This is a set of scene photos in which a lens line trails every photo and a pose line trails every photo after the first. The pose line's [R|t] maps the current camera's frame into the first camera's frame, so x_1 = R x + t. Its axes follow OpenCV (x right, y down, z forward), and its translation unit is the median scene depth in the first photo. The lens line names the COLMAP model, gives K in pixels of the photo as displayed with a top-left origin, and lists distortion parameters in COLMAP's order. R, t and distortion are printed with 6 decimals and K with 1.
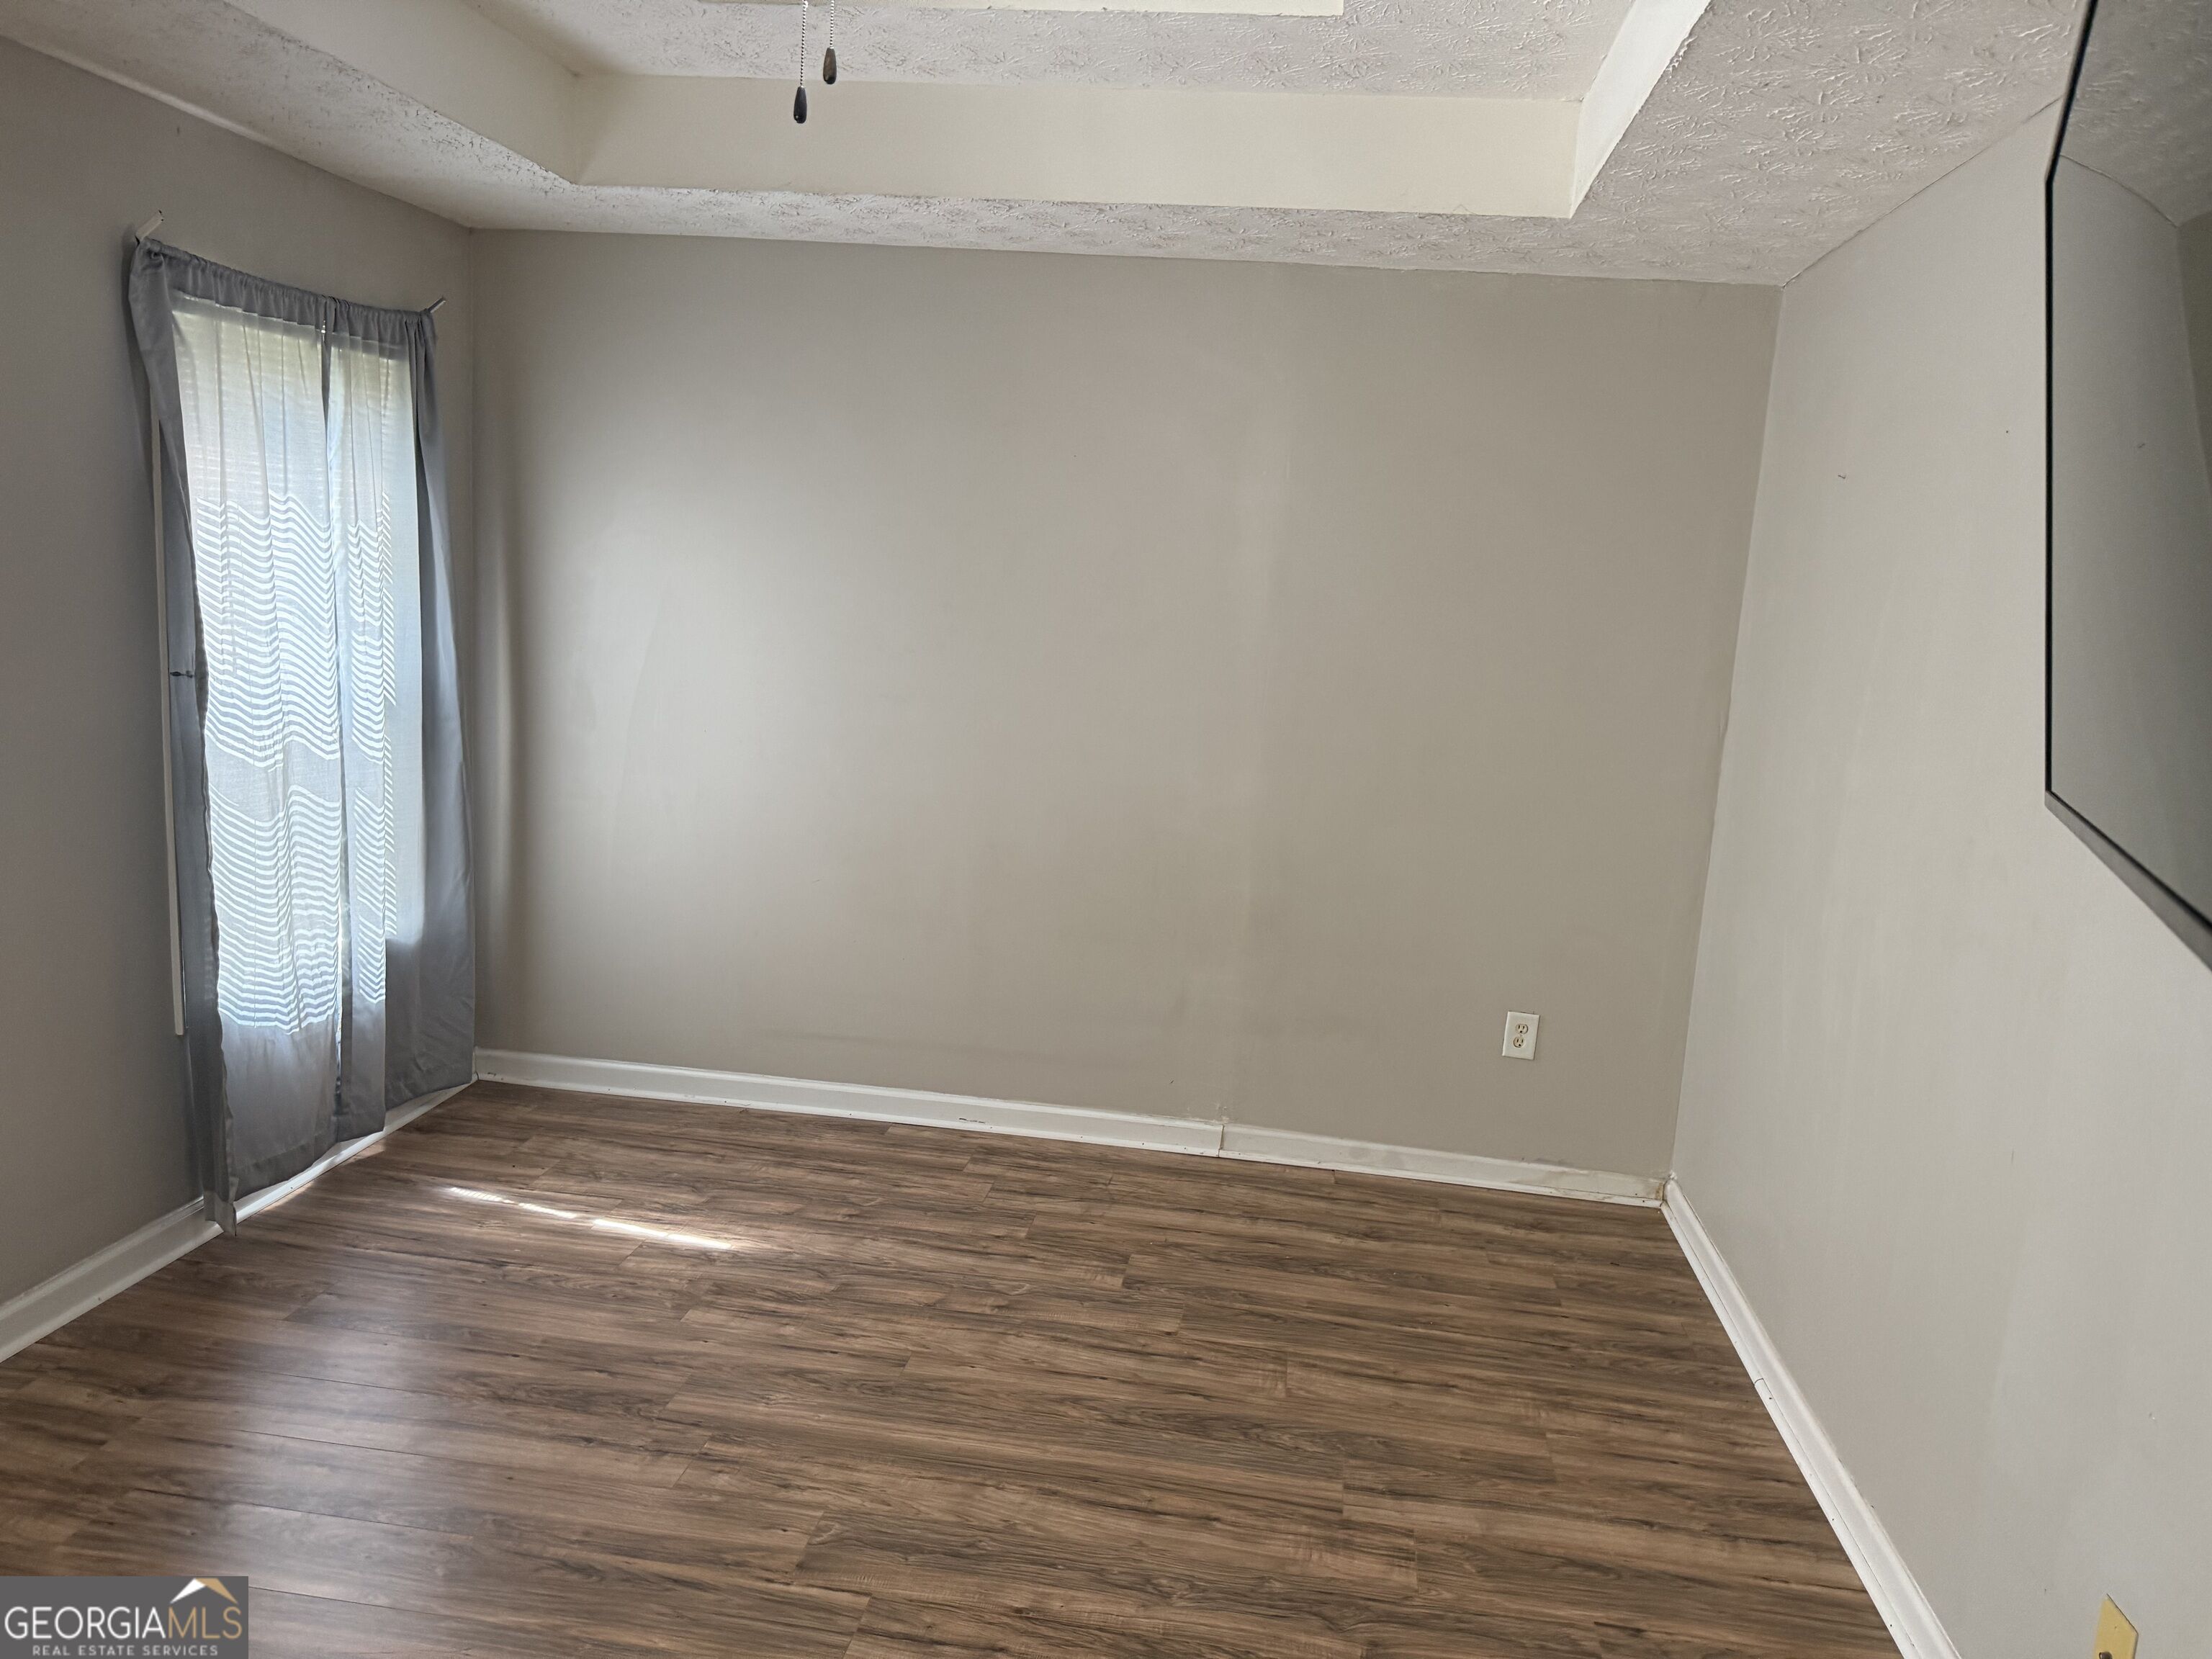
lens RADIAL K [[1553.4, 0, 1106.0], [0, 1553.4, 829.5], [0, 0, 1]] dist [0.091681, -0.200665]
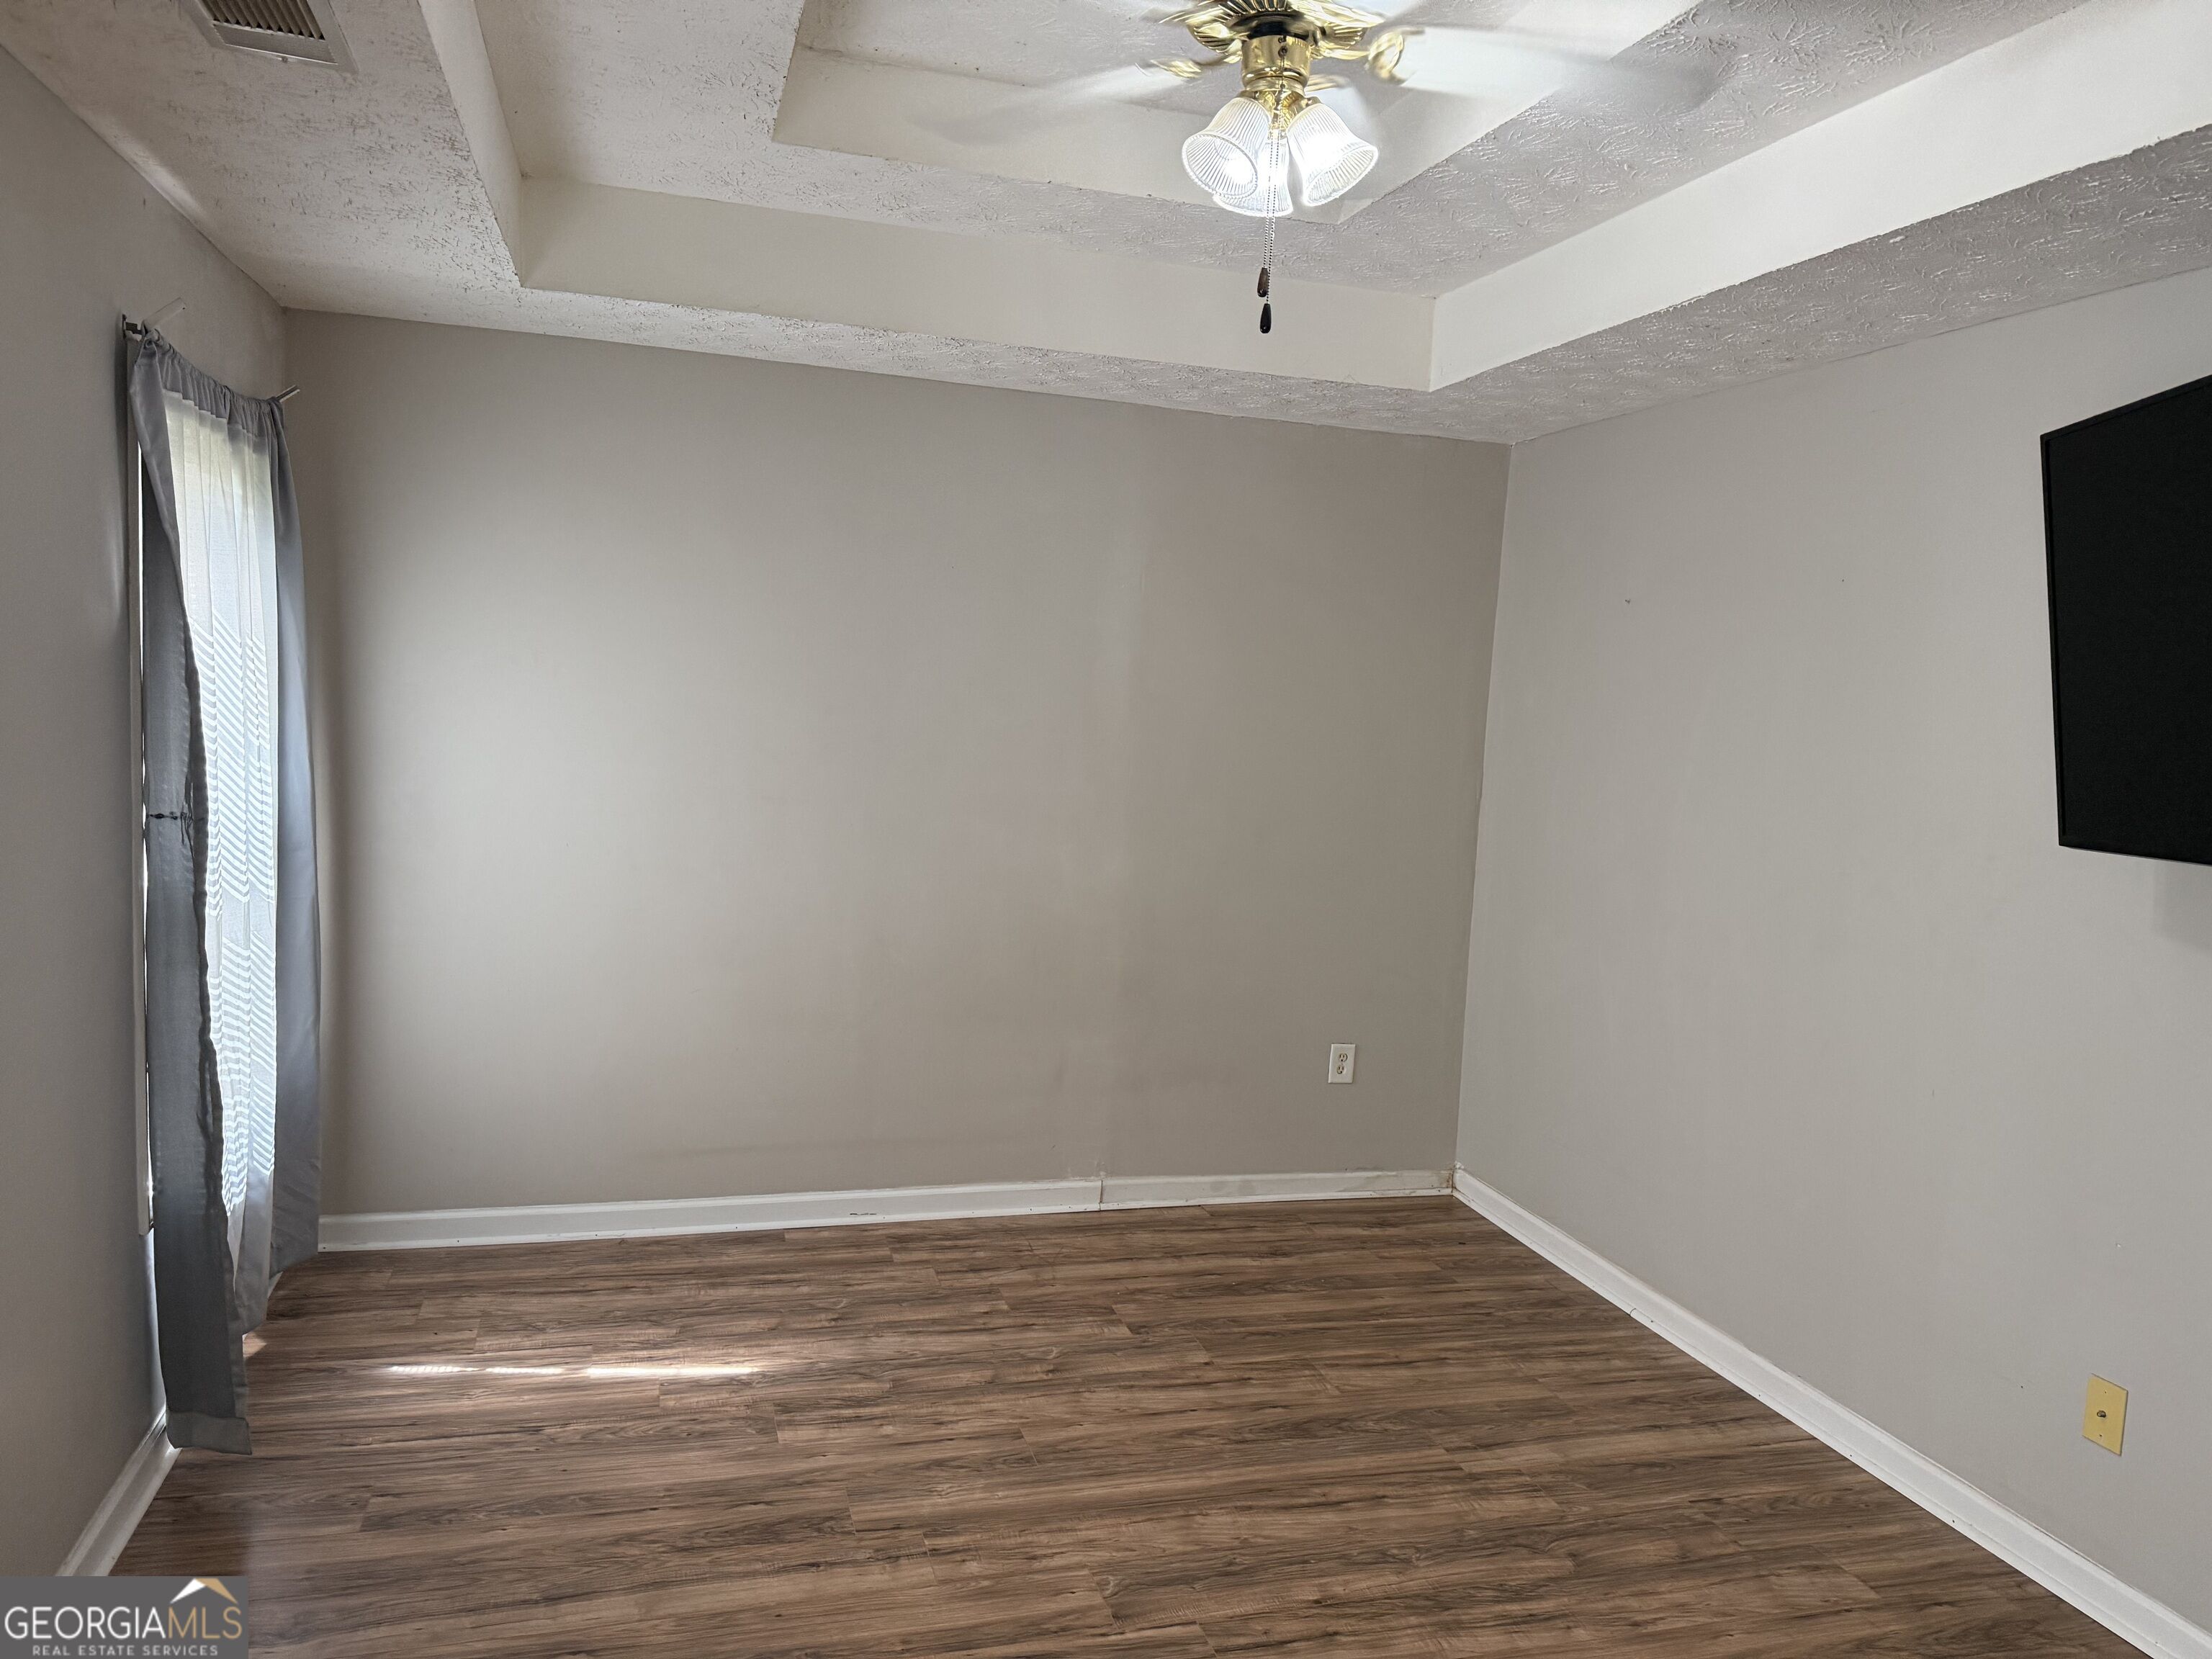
lens RADIAL K [[1551.5, 0, 1106.0], [0, 1551.5, 829.5], [0, 0, 1]] dist [0.079681, -0.198719]
pose [[0.918242, -0.059099, 0.391585, -0.397904], [0.075851, 0.996742, -0.027434, -0.027758], [-0.388687, 0.054893, 0.919733, -0.010583]]
